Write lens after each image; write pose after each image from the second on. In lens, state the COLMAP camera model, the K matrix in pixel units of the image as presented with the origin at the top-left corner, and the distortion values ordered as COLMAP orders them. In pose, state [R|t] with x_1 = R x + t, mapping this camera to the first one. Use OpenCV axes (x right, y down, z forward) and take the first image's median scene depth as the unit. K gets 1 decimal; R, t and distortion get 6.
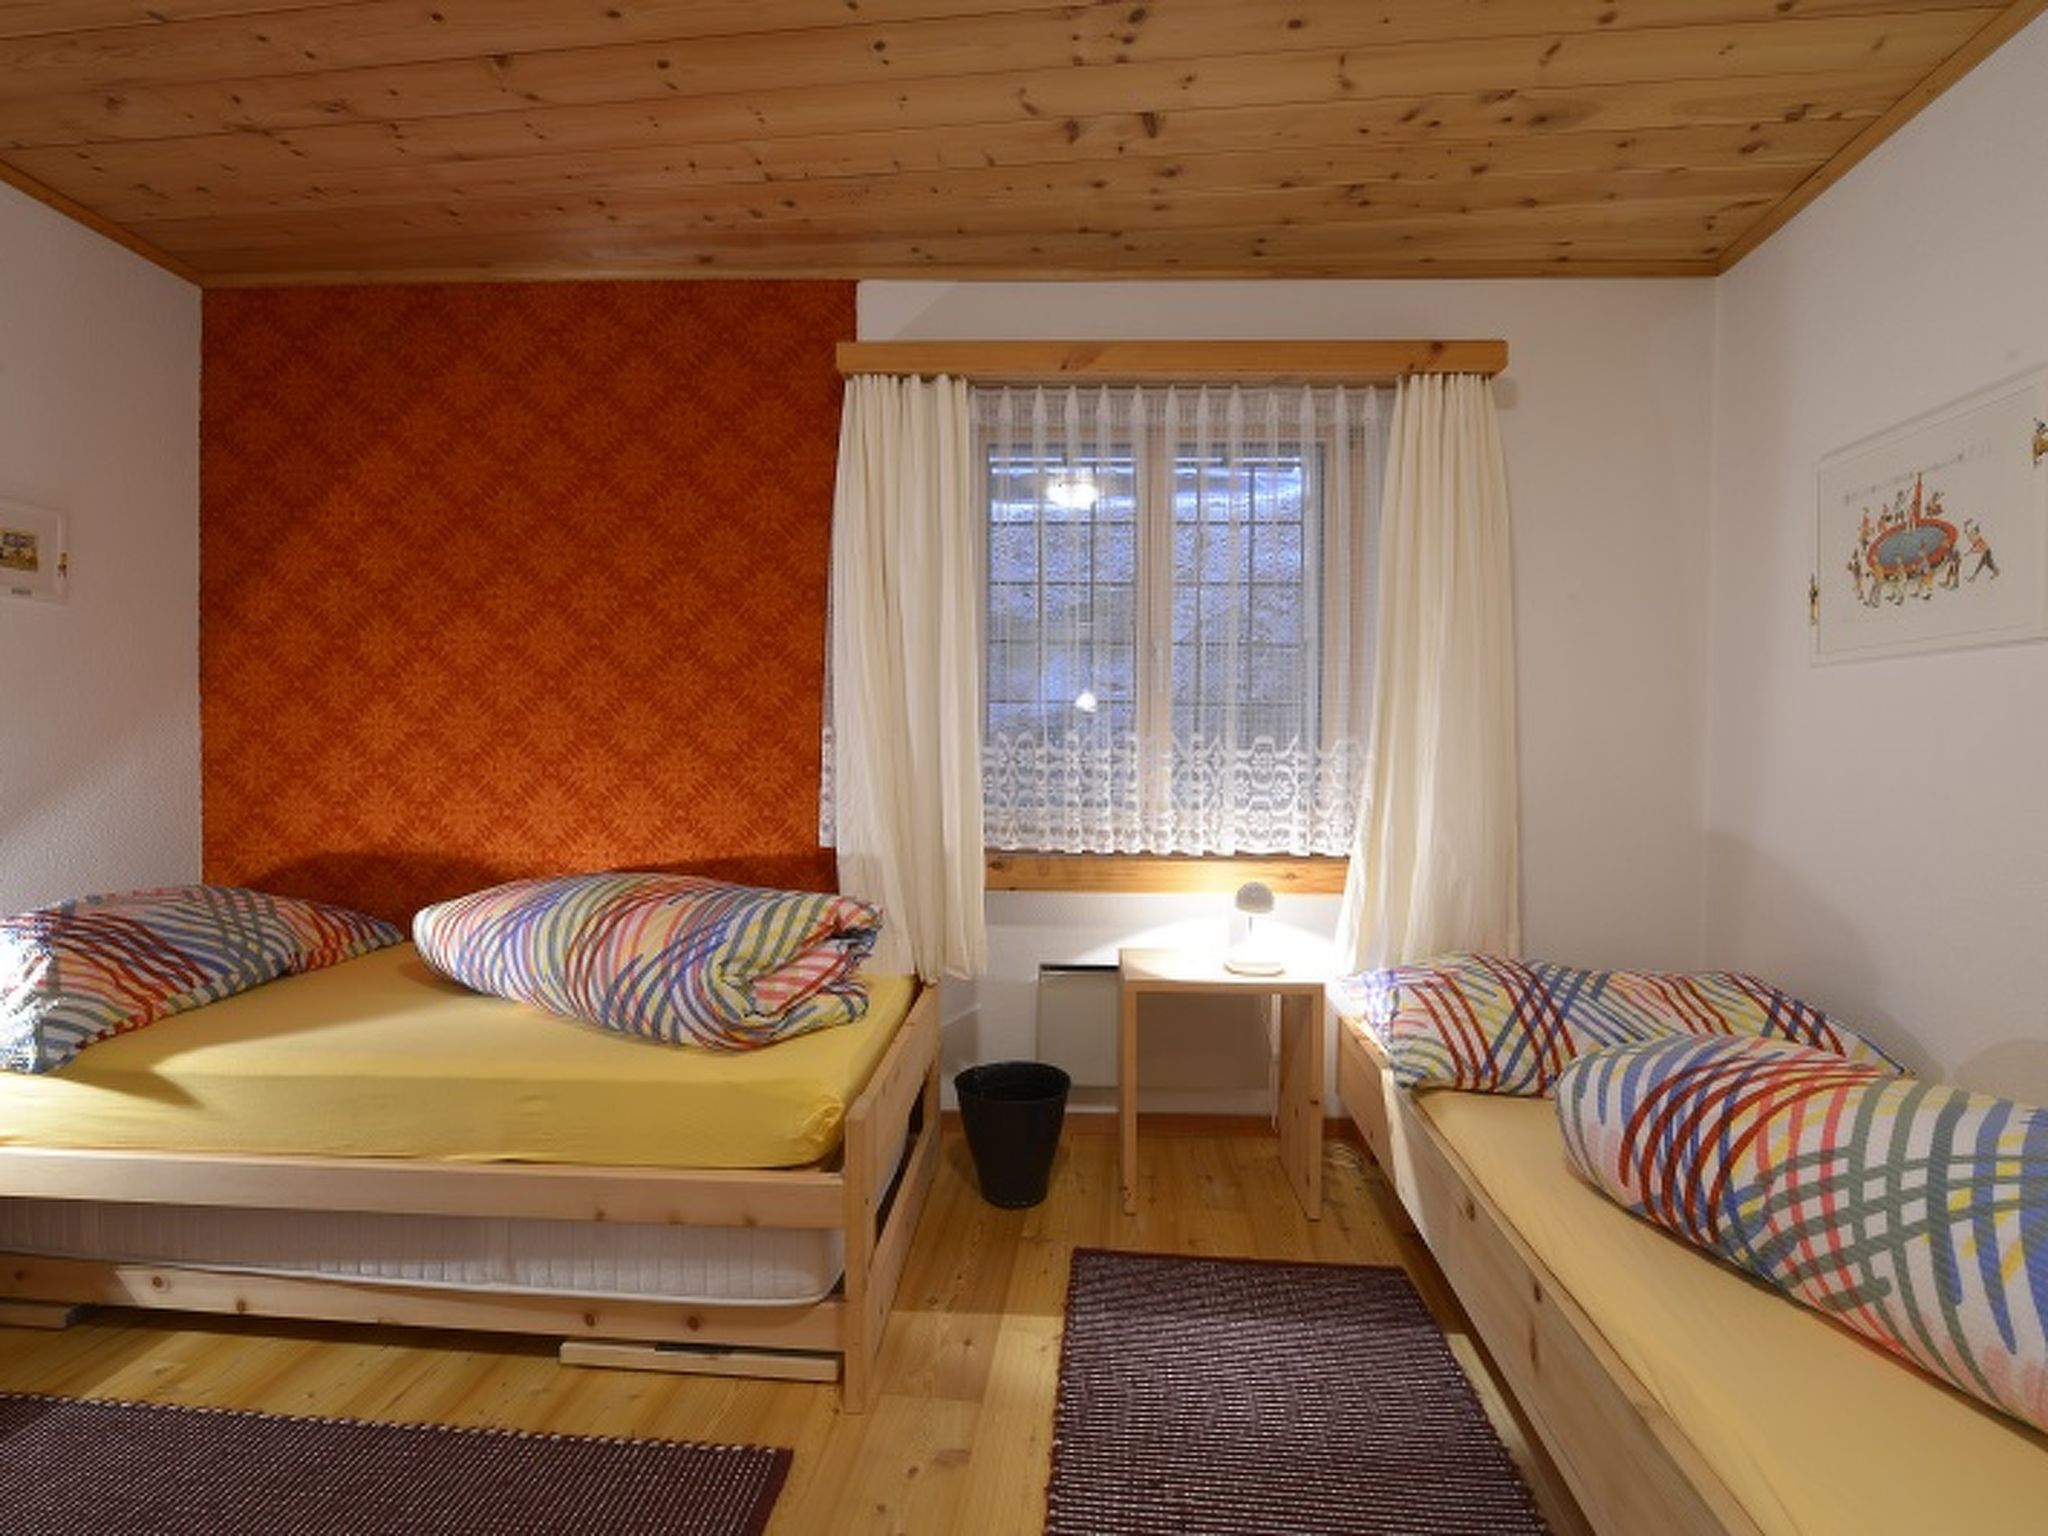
lens RADIAL K [[912.4, 0, 1030.3], [0, 912.4, 757.6], [0, 0, 1]] dist [-0.007426, -0.001165]
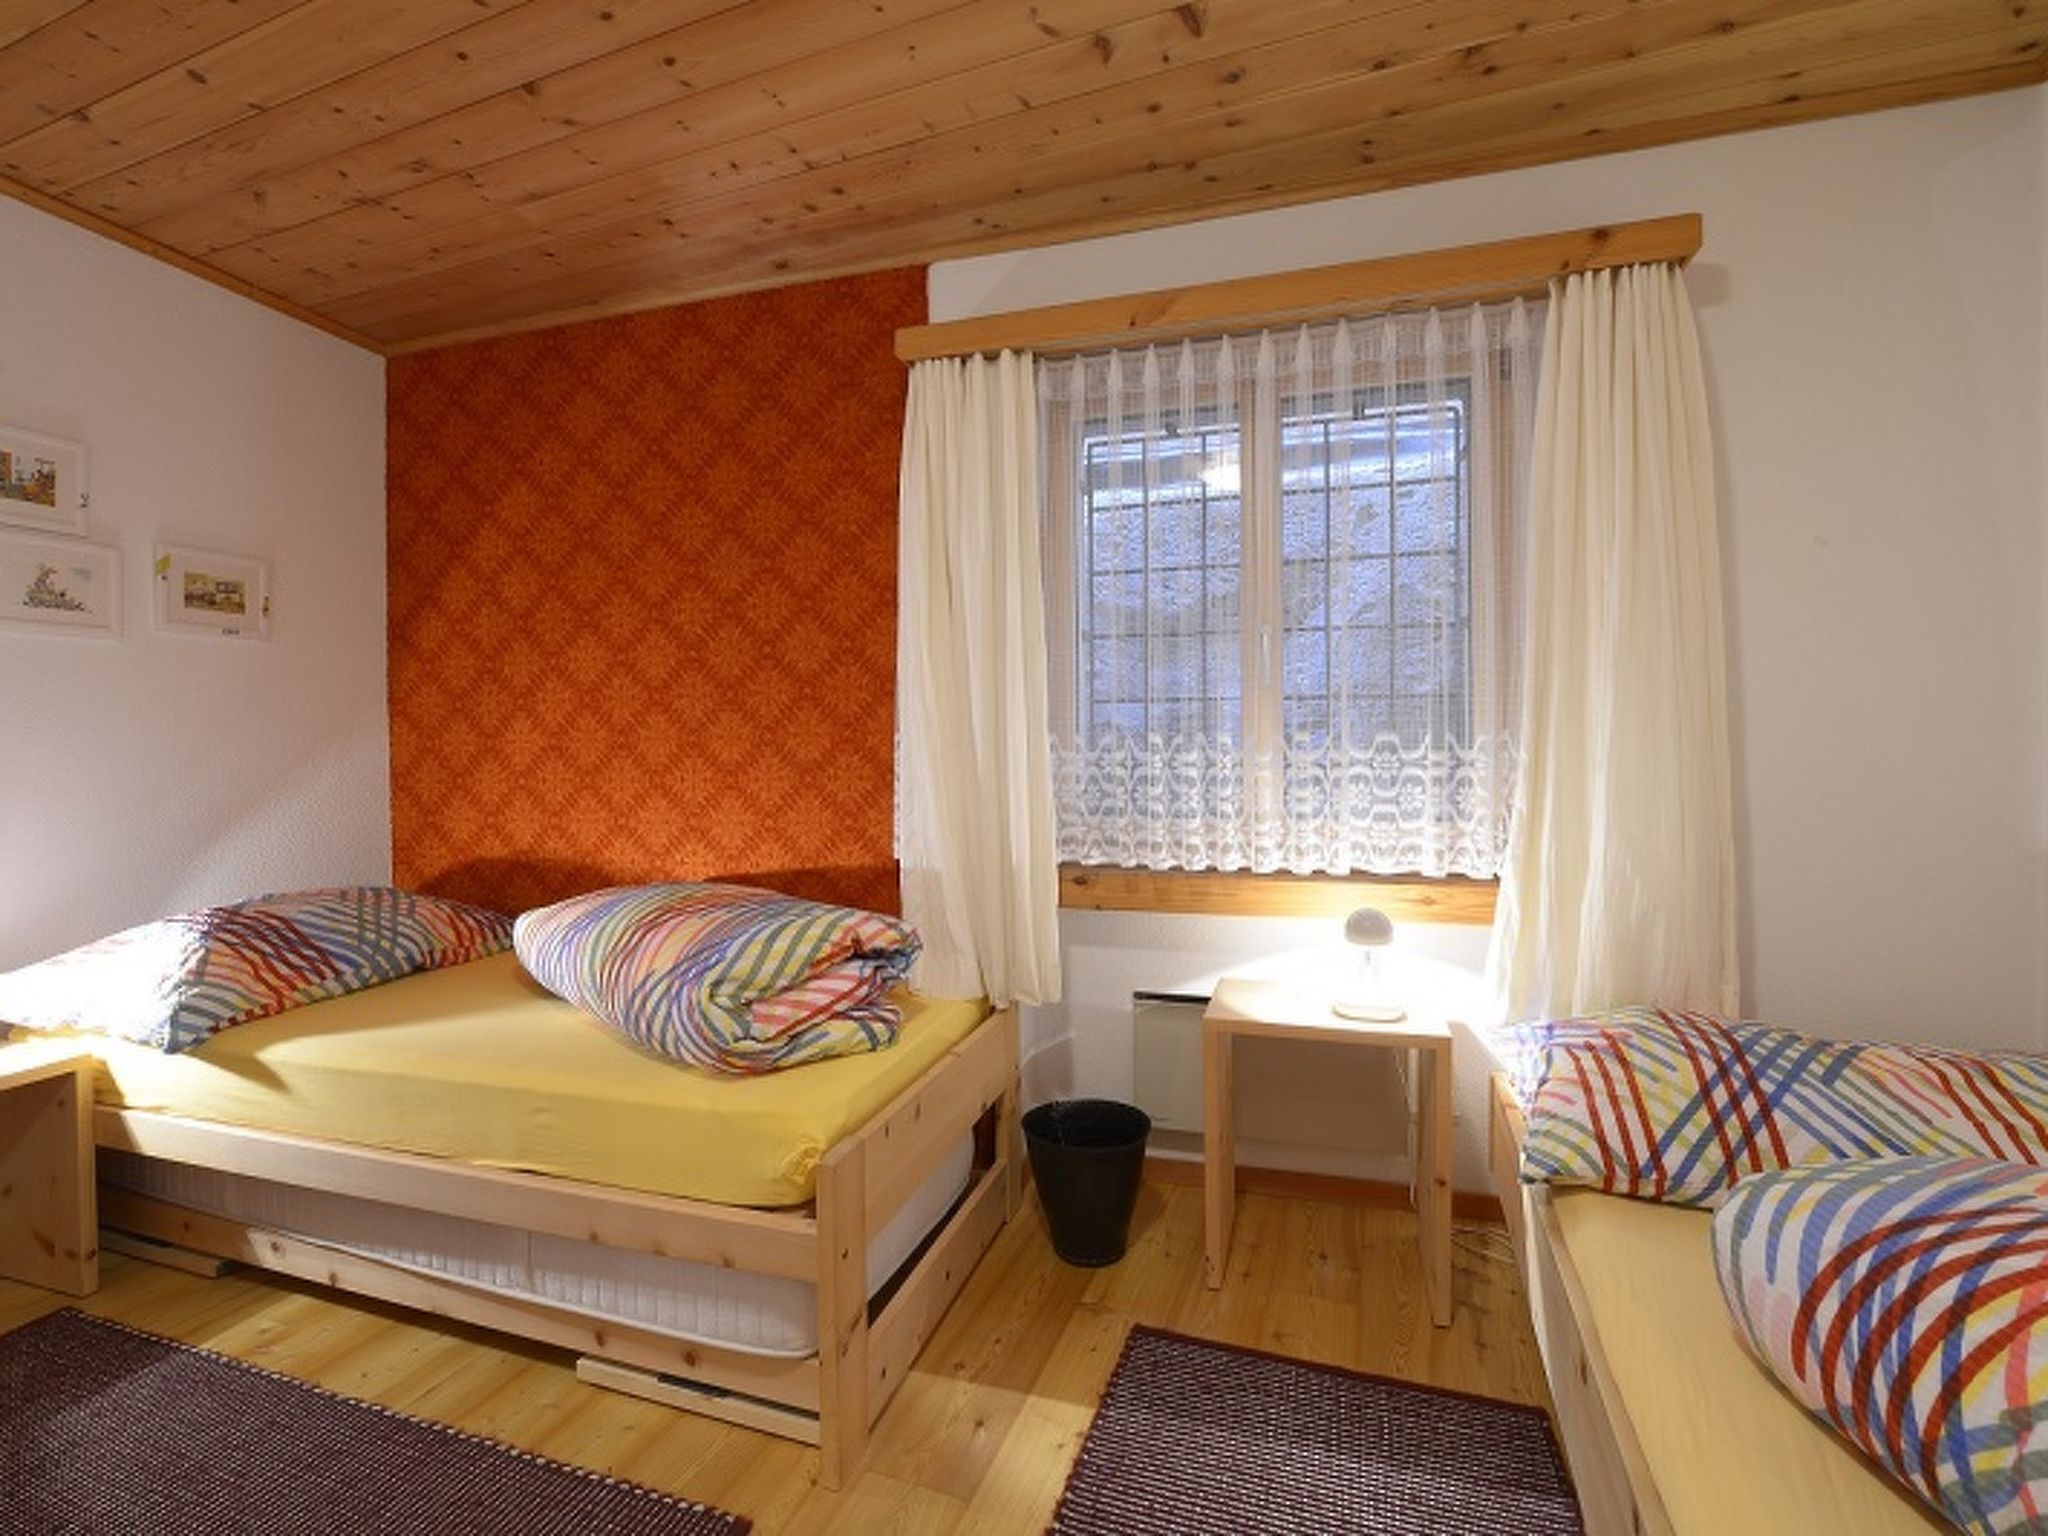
lens RADIAL K [[912.4, 0, 1033.5], [0, 912.4, 758.1], [0, 0, 1]] dist [-0.007426, -0.001165]
pose [[0.967867, -0.014183, -0.251062, 0.172963], [0.012871, 0.999894, -0.006870, 0.001019], [0.251133, 0.003417, 0.967947, 0.124098]]
